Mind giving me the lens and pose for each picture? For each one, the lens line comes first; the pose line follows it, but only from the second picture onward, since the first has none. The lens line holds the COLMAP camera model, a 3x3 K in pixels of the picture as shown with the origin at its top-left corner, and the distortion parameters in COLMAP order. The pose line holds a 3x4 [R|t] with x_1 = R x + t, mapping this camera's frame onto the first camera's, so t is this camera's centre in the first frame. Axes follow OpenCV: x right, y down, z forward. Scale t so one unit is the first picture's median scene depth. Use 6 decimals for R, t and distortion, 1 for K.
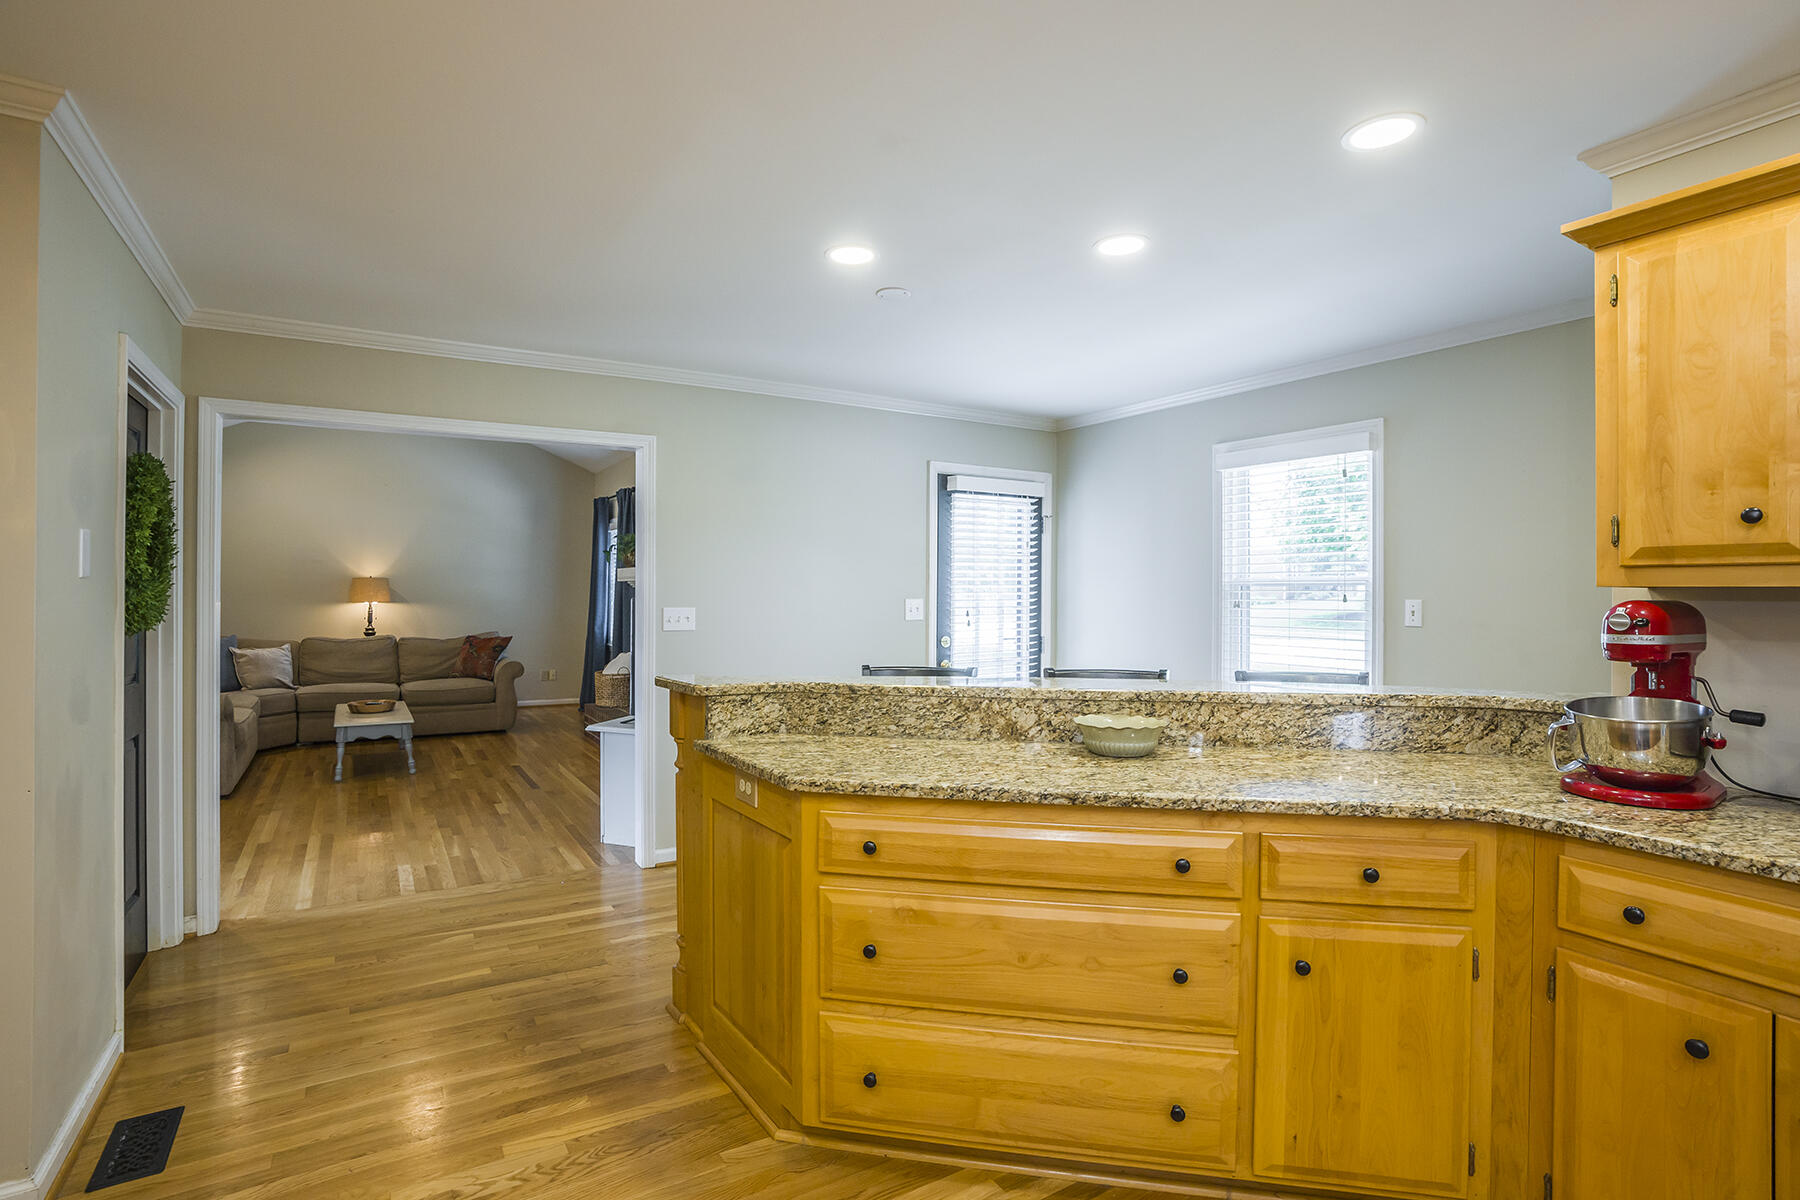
lens RADIAL K [[858.1, 0, 900.0], [0, 858.1, 600.0], [0, 0, 1]] dist [-0.001094, -0.000382]
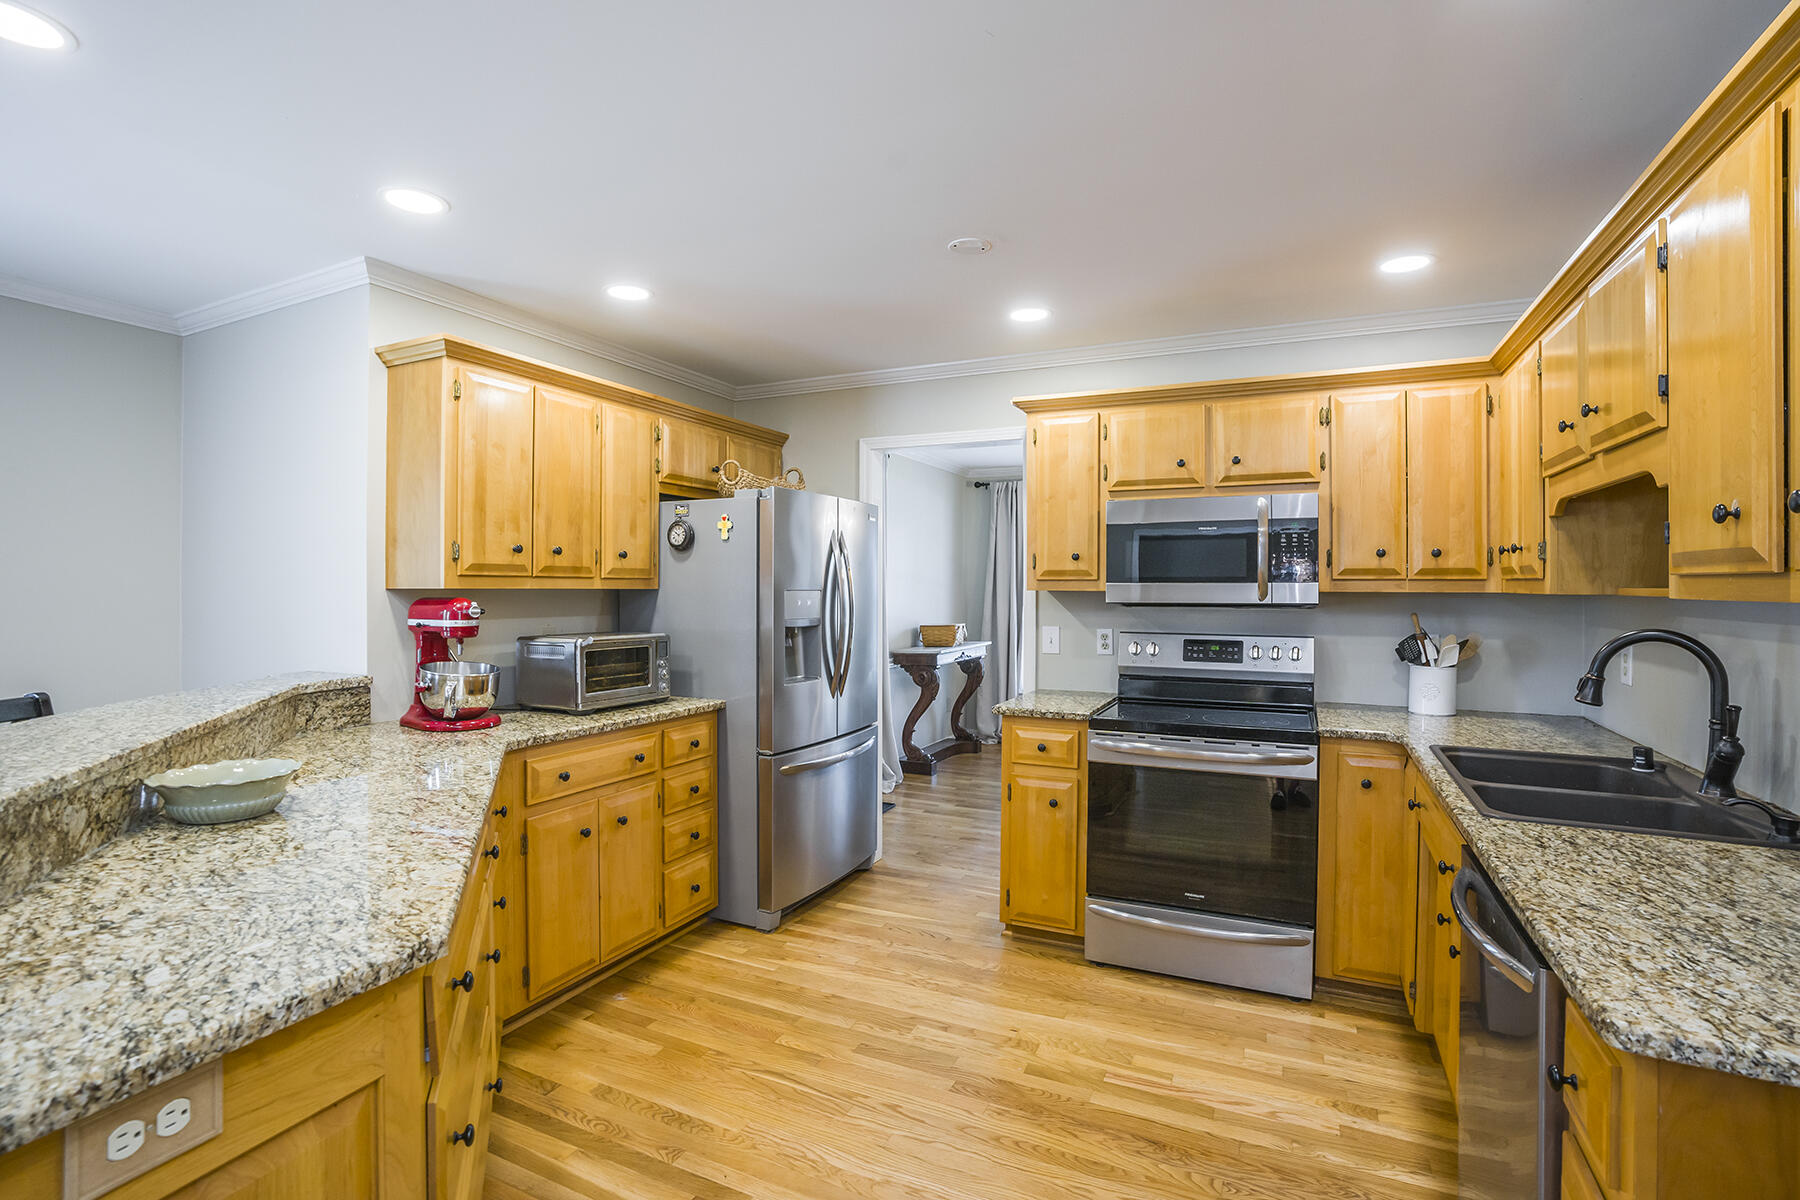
lens RADIAL K [[858.1, 0, 900.0], [0, 858.1, 600.0], [0, 0, 1]] dist [-0.001094, -0.000382]
pose [[-0.536290, -0.014973, 0.843901, -0.867108], [0.000462, 0.999837, 0.018034, -0.022958], [-0.844034, 0.010061, -0.536196, 1.182031]]
